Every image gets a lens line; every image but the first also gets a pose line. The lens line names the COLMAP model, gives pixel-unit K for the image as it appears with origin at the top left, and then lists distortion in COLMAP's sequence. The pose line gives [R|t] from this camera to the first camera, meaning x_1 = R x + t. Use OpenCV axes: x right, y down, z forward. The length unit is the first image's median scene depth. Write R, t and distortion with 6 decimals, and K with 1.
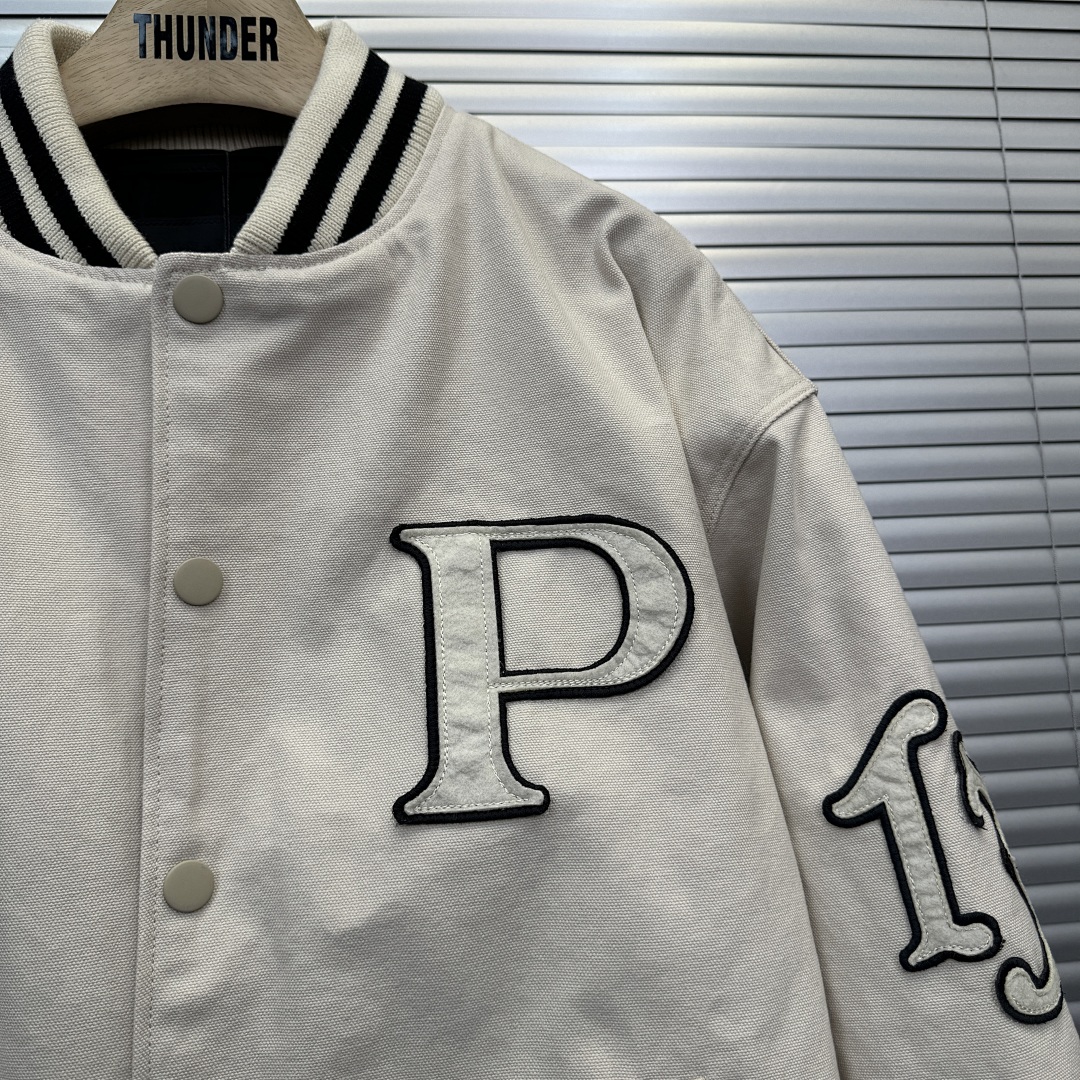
lens RADIAL K [[1026.8, 0, 566.7], [0, 1026.8, 540.0], [0, 0, 1]] dist [0.080167, -0.186486]
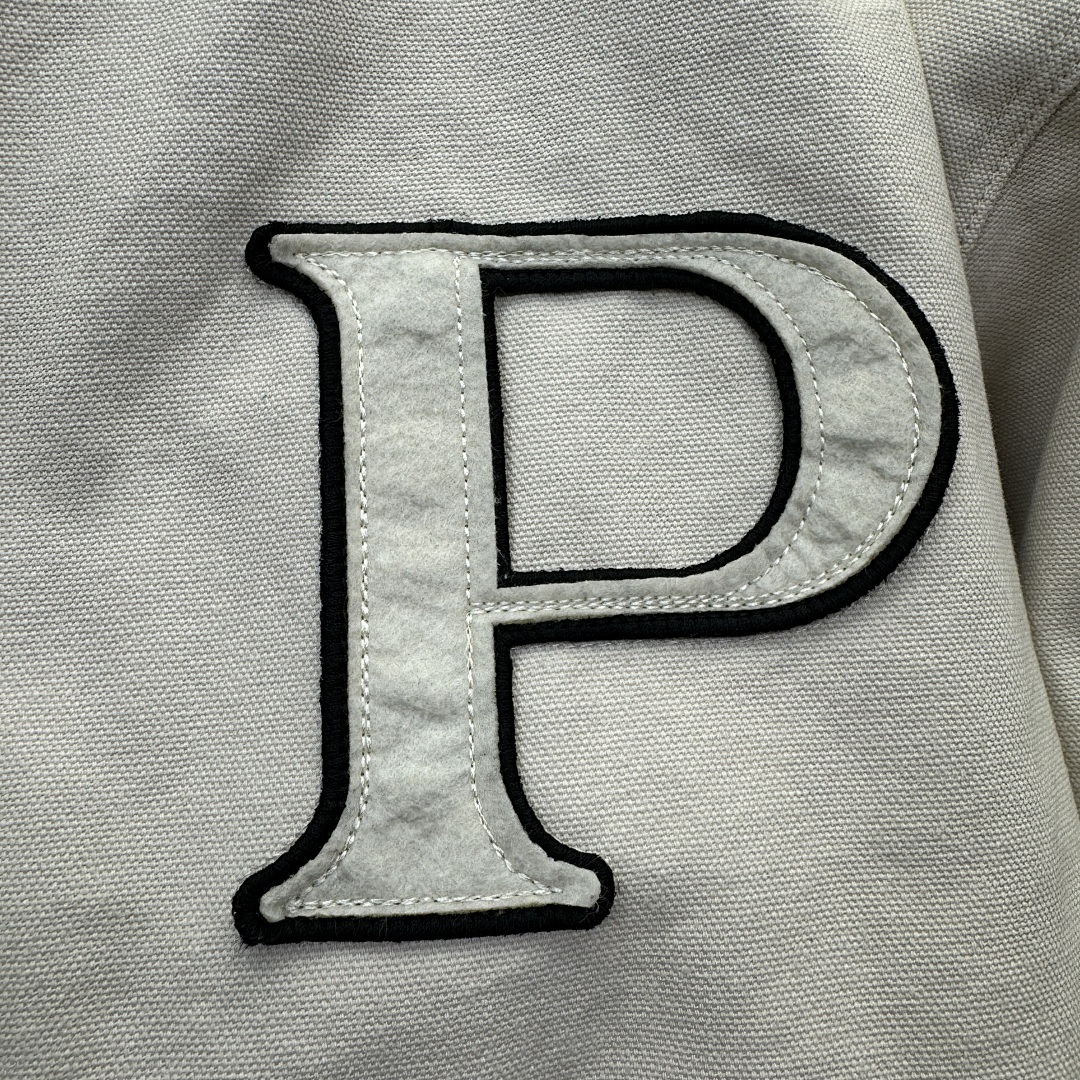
lens RADIAL K [[1106.5, 0, 539.4], [0, 1106.5, 472.0], [0, 0, 1]] dist [-0.018108, -0.010528]
pose [[0.999489, 0.026861, -0.017301, -0.040859], [-0.024811, 0.993681, 0.109460, 0.035742], [0.020132, -0.108975, 0.993841, 0.550033]]
